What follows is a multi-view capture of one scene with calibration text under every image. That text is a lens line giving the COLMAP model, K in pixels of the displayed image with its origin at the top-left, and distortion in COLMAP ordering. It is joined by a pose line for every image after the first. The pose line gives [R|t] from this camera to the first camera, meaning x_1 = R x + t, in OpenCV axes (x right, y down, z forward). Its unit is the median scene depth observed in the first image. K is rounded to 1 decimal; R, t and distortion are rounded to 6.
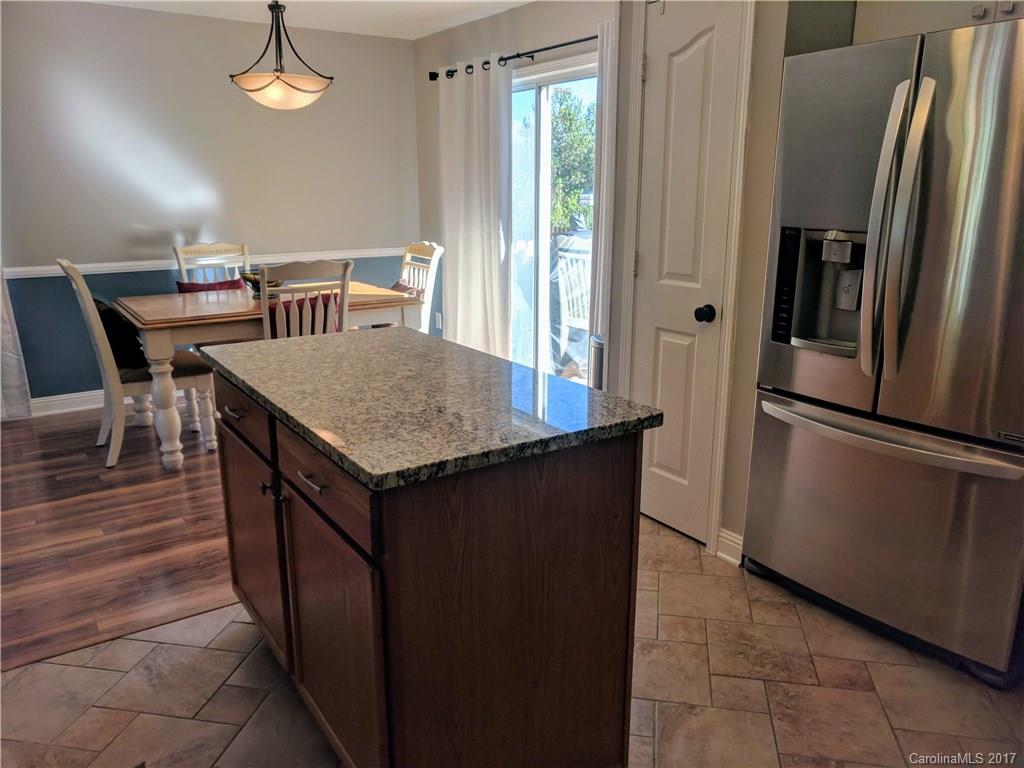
lens RADIAL K [[769.4, 0, 509.0], [0, 769.4, 388.5], [0, 0, 1]] dist [0.002279, 0.007583]
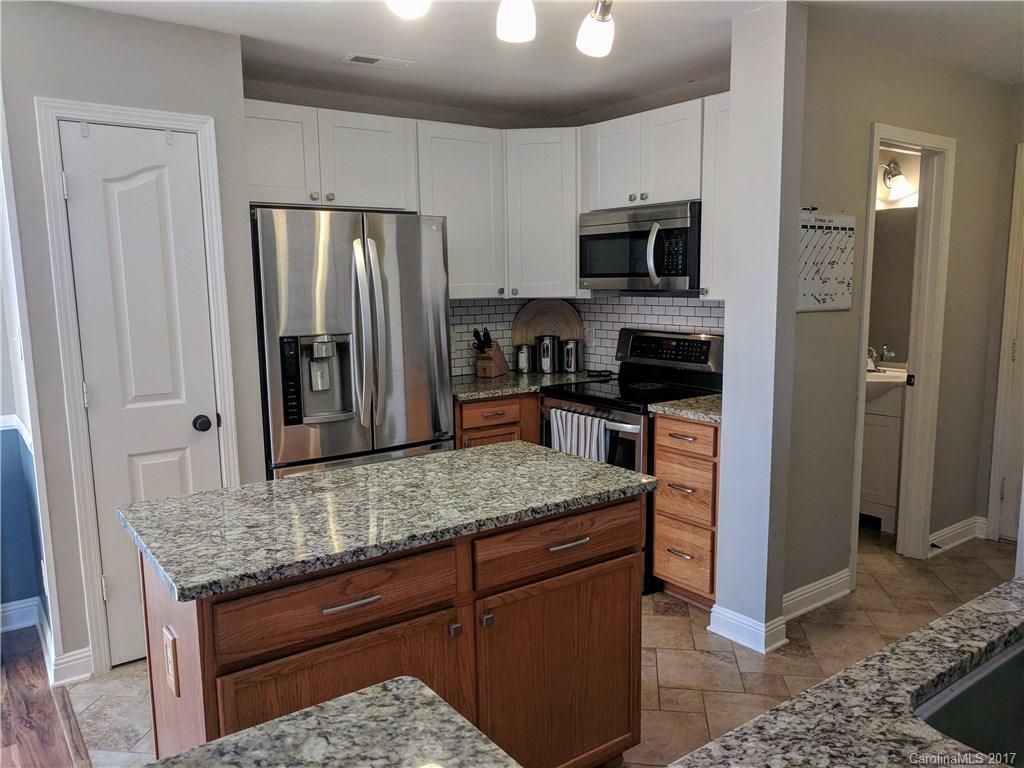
lens RADIAL K [[769.4, 0, 510.1], [0, 769.4, 392.3], [0, 0, 1]] dist [0.002279, 0.007583]
pose [[-0.035725, -0.142217, 0.989191, -1.397456], [0.267101, 0.952455, 0.146582, -0.310607], [-0.963006, 0.269450, 0.003960, 0.977417]]
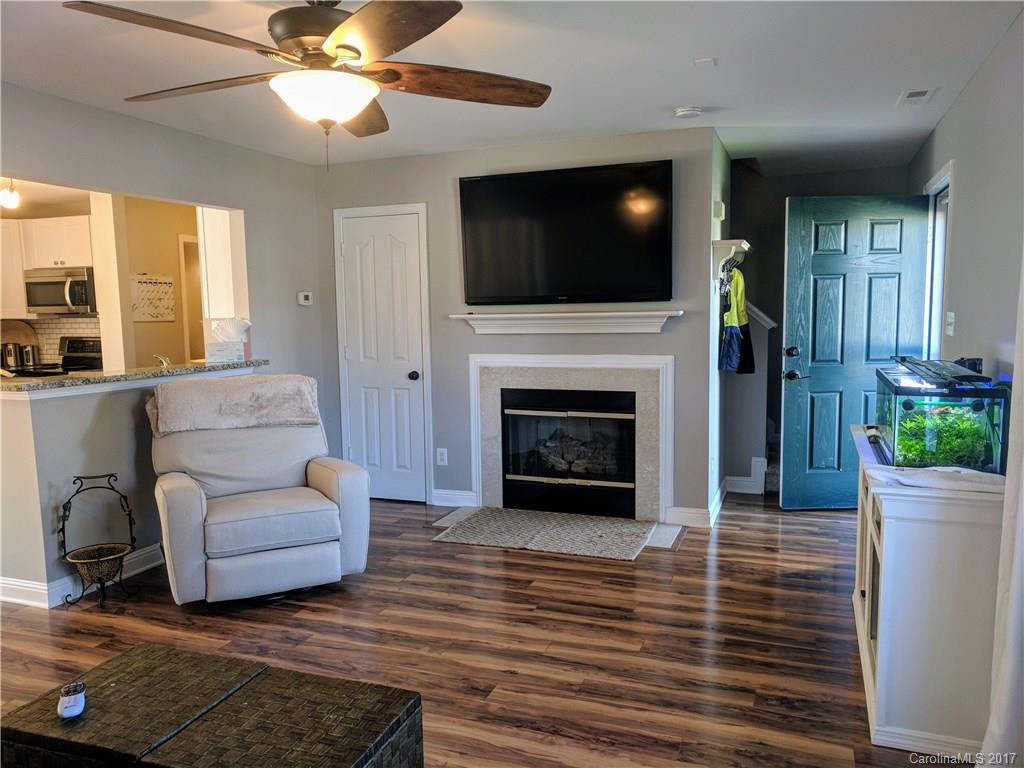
lens RADIAL K [[769.4, 0, 508.8], [0, 769.4, 389.3], [0, 0, 1]] dist [0.002279, 0.007583]
pose [[-0.573178, -0.072726, 0.816197, -3.935810], [0.226567, 0.943158, 0.243146, -0.243147], [-0.787486, 0.324290, -0.524121, 0.960033]]
